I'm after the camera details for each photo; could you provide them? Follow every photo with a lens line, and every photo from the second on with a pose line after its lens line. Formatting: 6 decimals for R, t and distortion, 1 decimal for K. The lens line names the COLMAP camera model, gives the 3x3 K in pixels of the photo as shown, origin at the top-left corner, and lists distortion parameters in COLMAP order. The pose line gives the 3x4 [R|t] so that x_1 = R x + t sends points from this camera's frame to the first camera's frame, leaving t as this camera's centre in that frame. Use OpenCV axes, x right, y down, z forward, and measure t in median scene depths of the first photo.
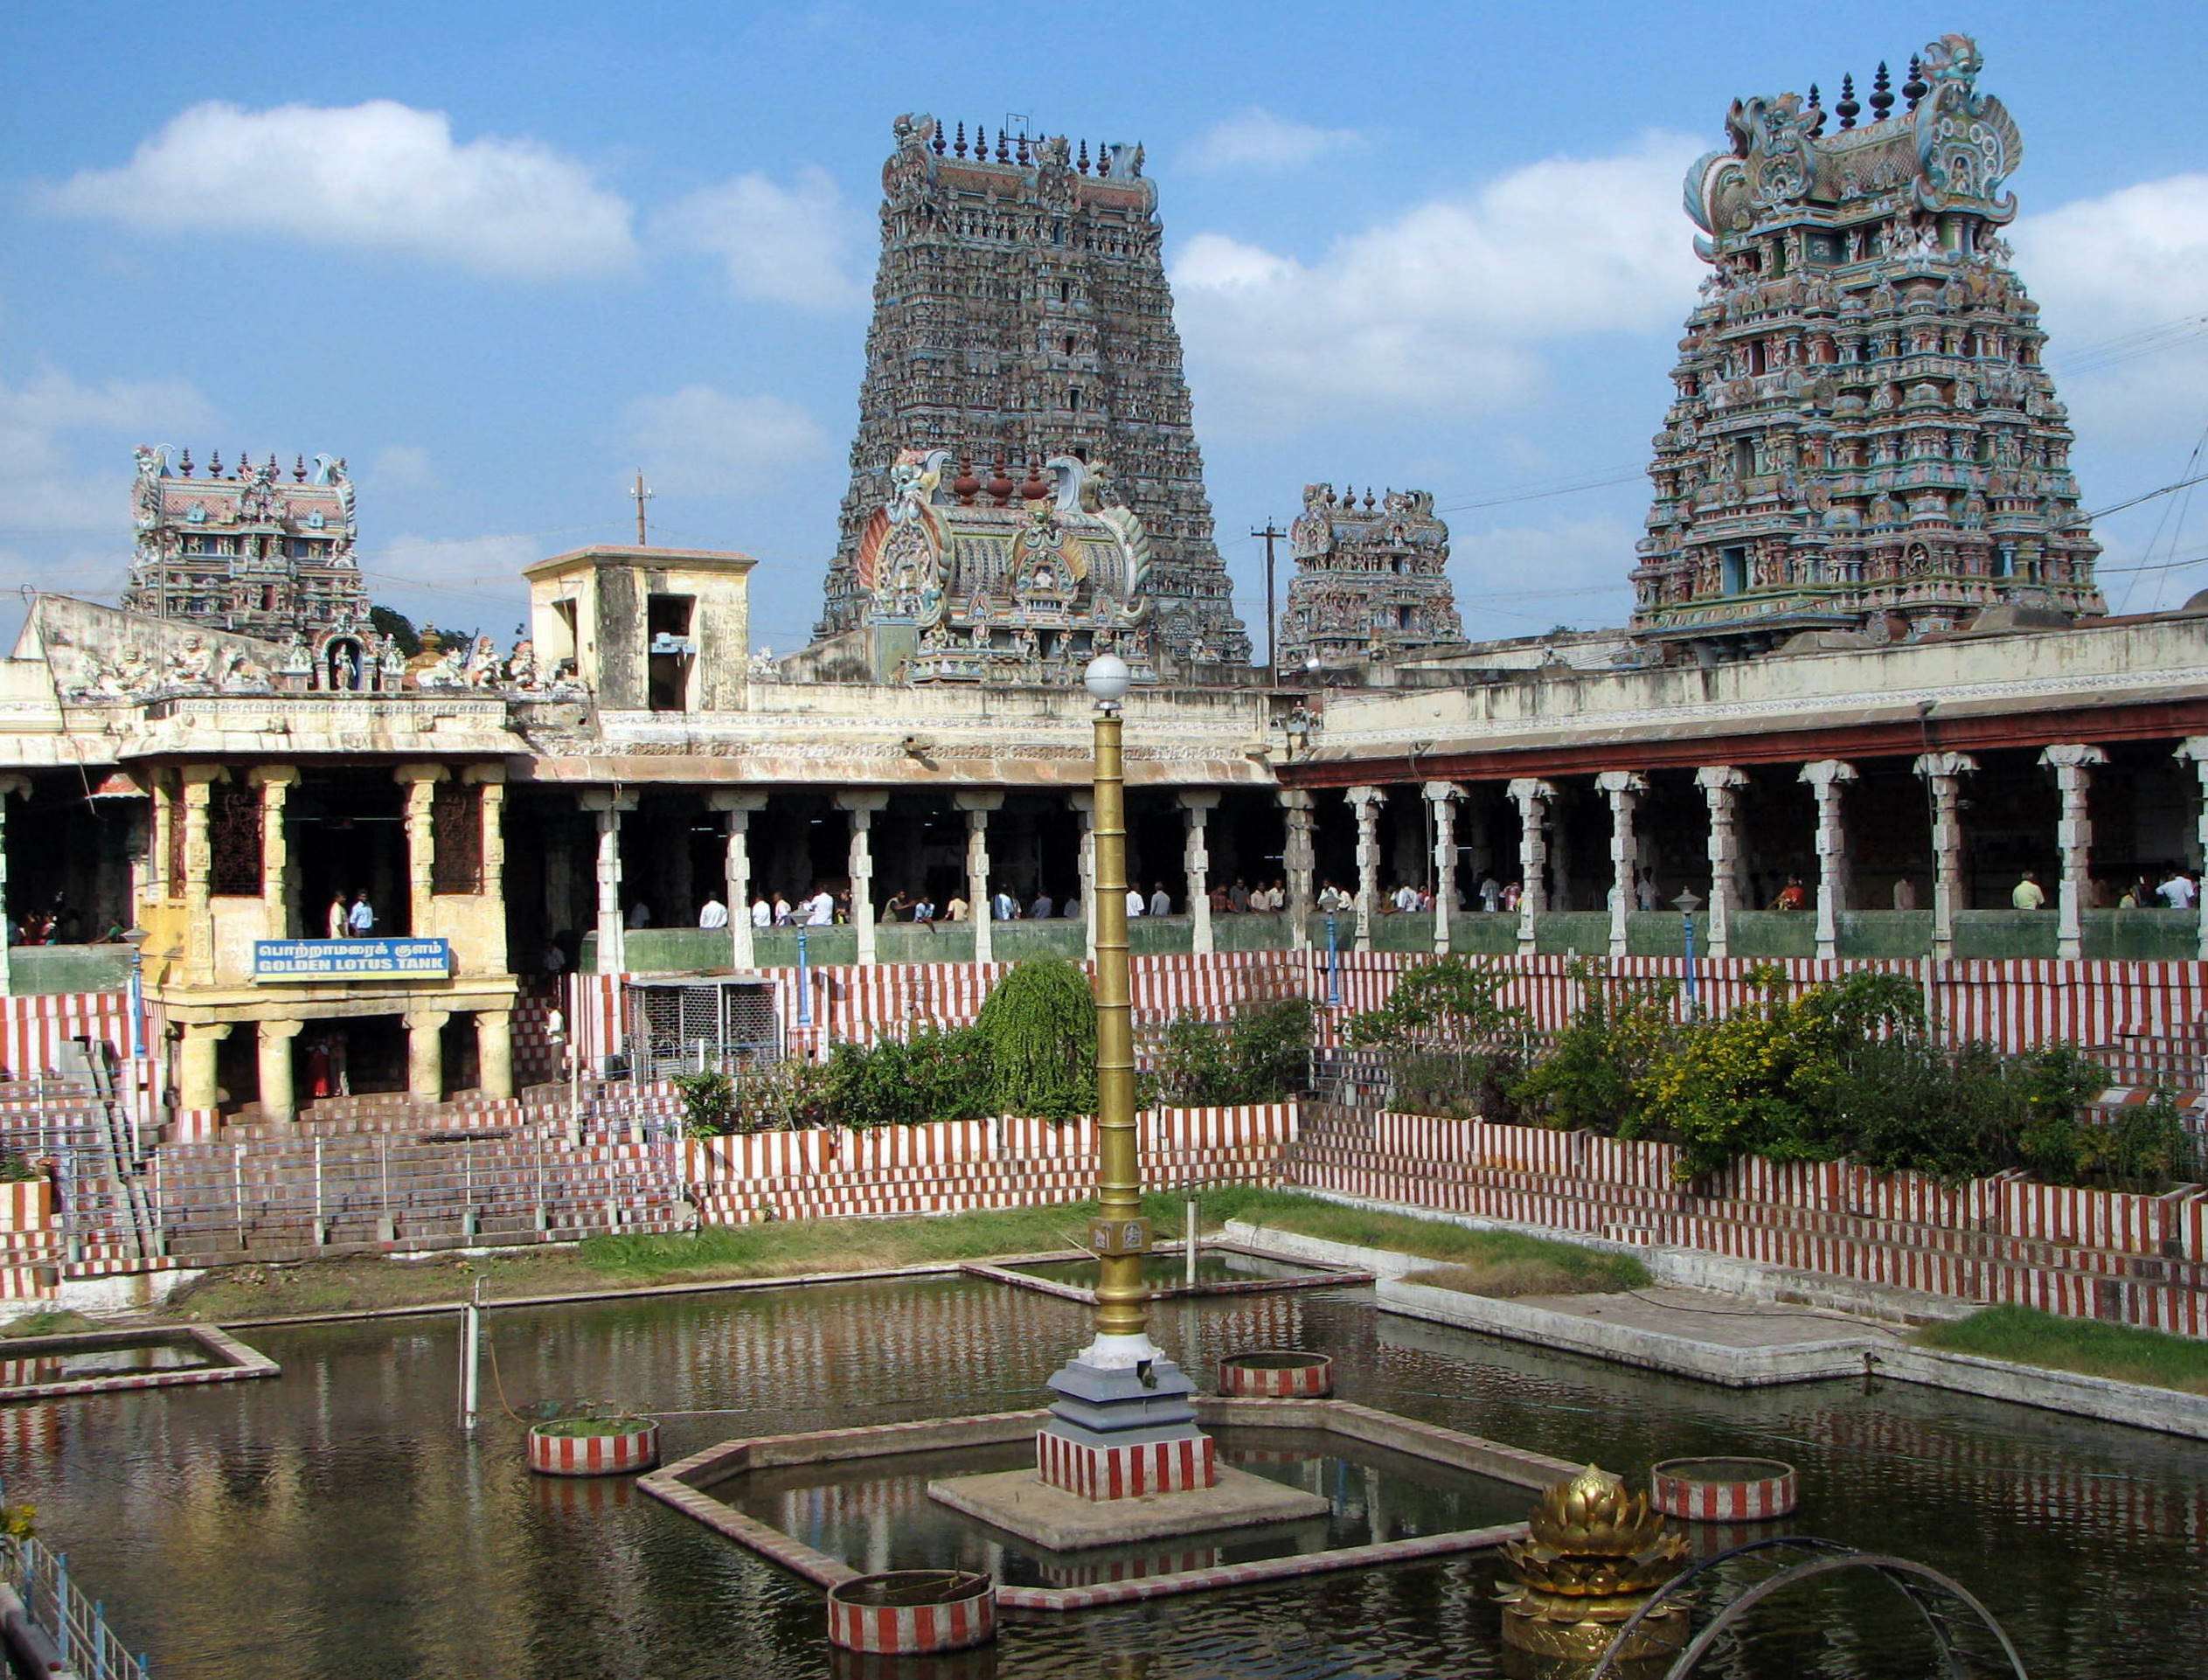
lens RADIAL K [[3256.8, 0, 1103.7], [0, 3256.8, 861.8], [0, 0, 1]] dist [-0.020376, 0.000000]
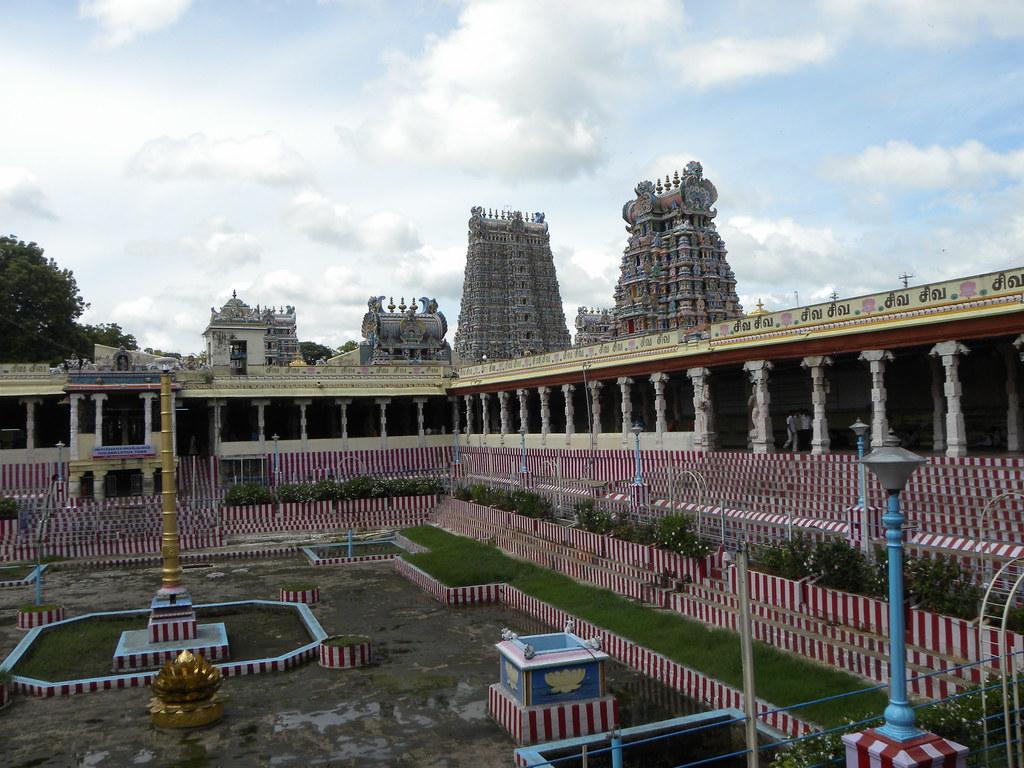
lens RADIAL K [[882.7, 0, 513.4], [0, 882.7, 375.9], [0, 0, 1]] dist [-0.085468, 0.002635]
pose [[0.992584, -0.019071, -0.120052, 0.184338], [0.013621, 0.998846, -0.046052, -0.000908], [0.120792, 0.044076, 0.991699, 0.117089]]
